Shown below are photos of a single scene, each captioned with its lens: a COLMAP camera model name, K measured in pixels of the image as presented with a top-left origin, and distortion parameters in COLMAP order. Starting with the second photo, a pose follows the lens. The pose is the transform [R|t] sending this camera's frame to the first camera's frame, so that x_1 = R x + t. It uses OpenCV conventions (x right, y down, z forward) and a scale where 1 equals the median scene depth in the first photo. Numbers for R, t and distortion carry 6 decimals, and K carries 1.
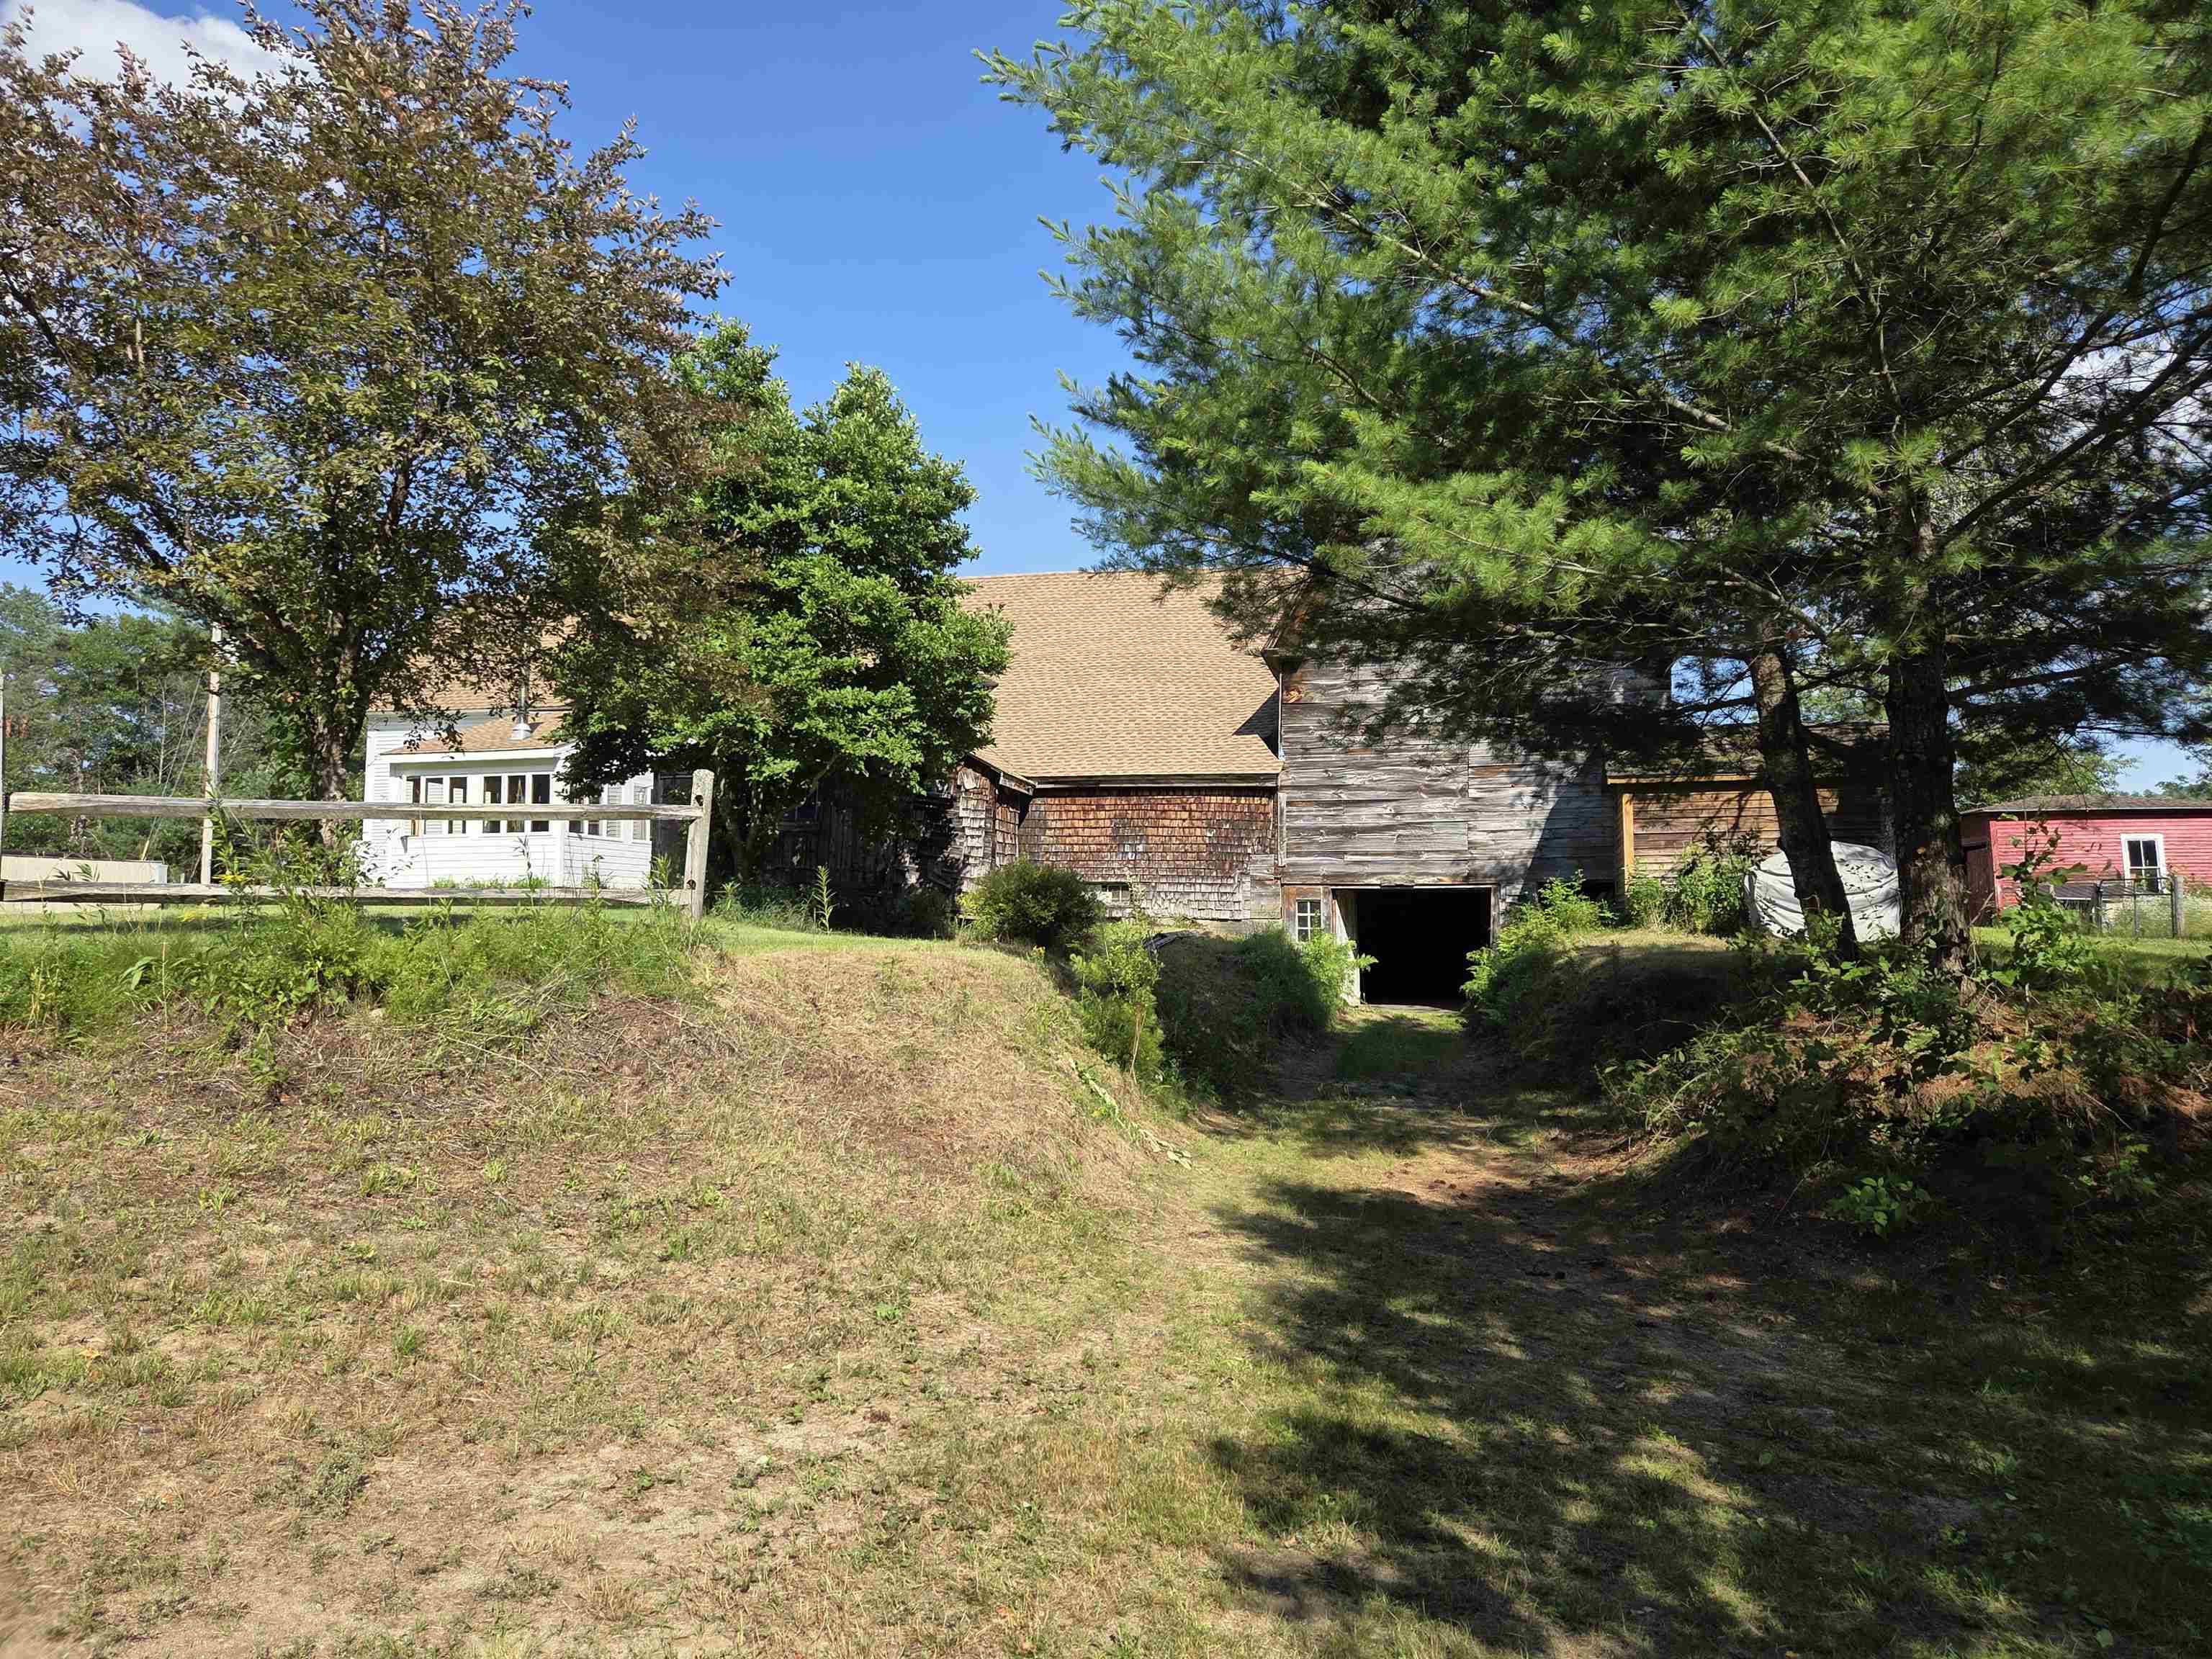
lens RADIAL K [[1483.4, 0, 1106.1], [0, 1483.4, 833.8], [0, 0, 1]] dist [-0.002272, -0.000386]
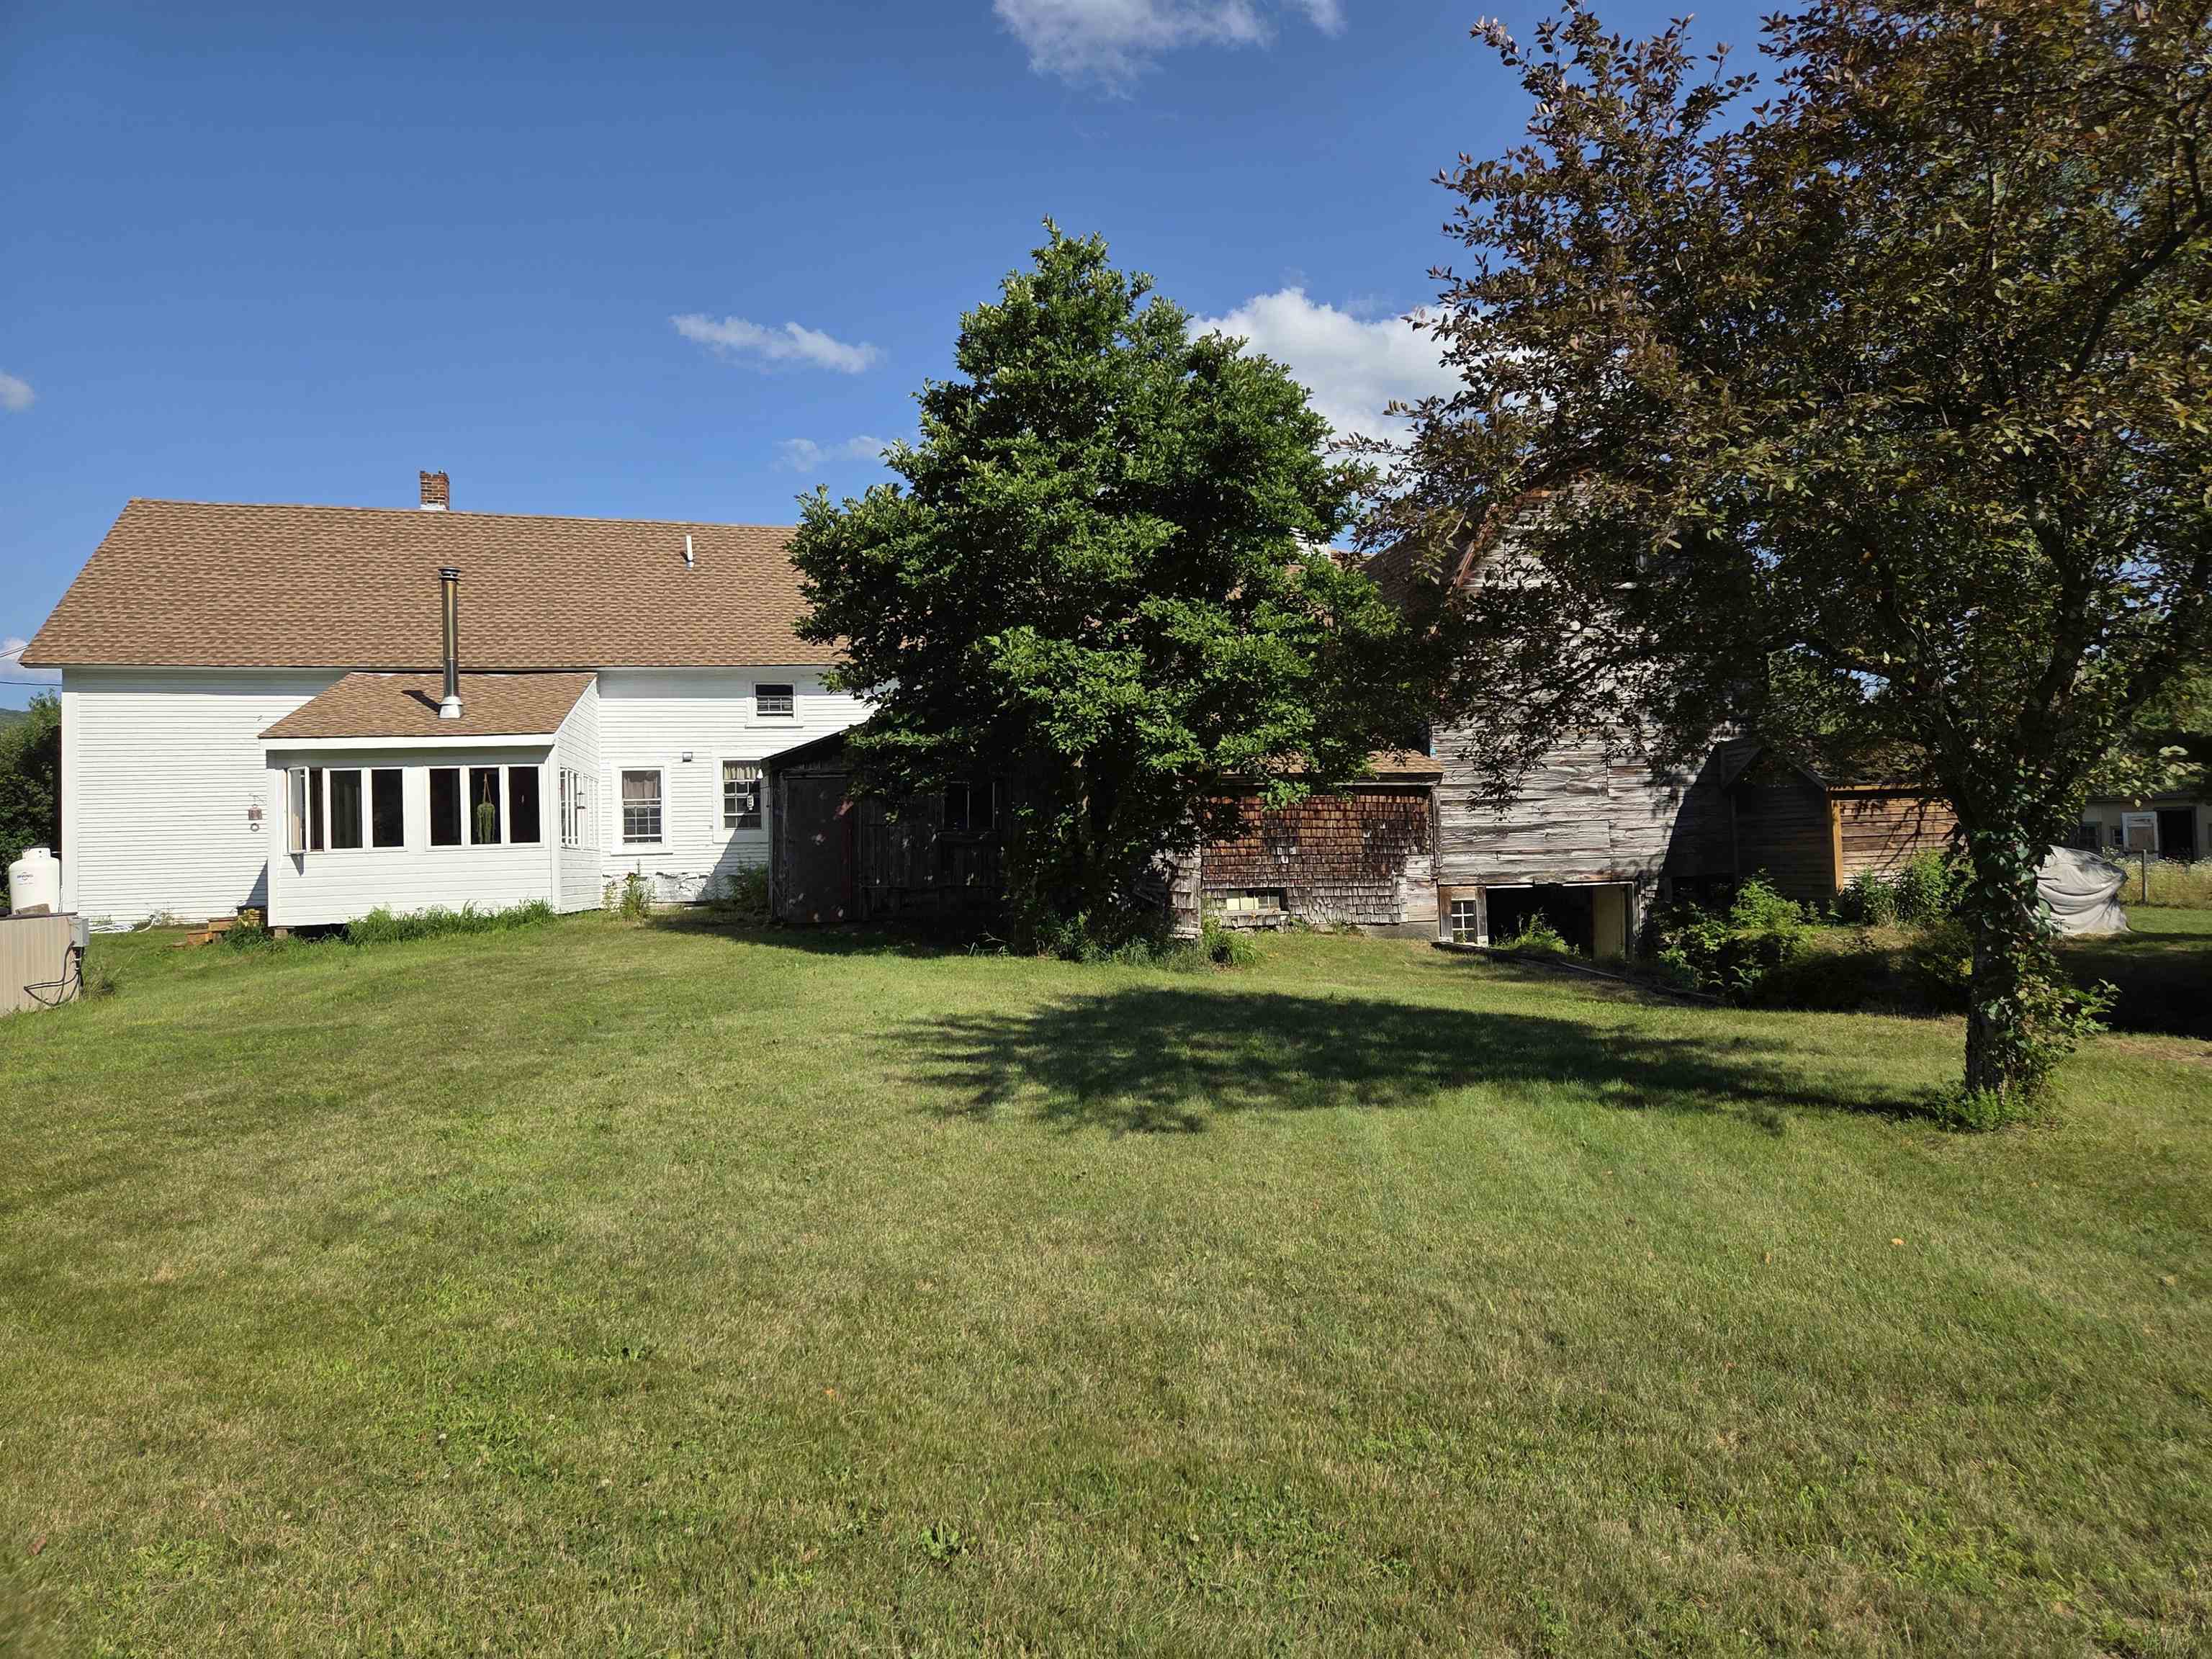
lens RADIAL K [[1483.4, 0, 1106.8], [0, 1483.4, 822.6], [0, 0, 1]] dist [-0.002272, -0.000386]
pose [[0.906026, -0.019627, 0.422766, -0.497085], [0.002878, 0.999187, 0.040221, -0.047795], [-0.423212, -0.035225, 0.905346, 0.206340]]
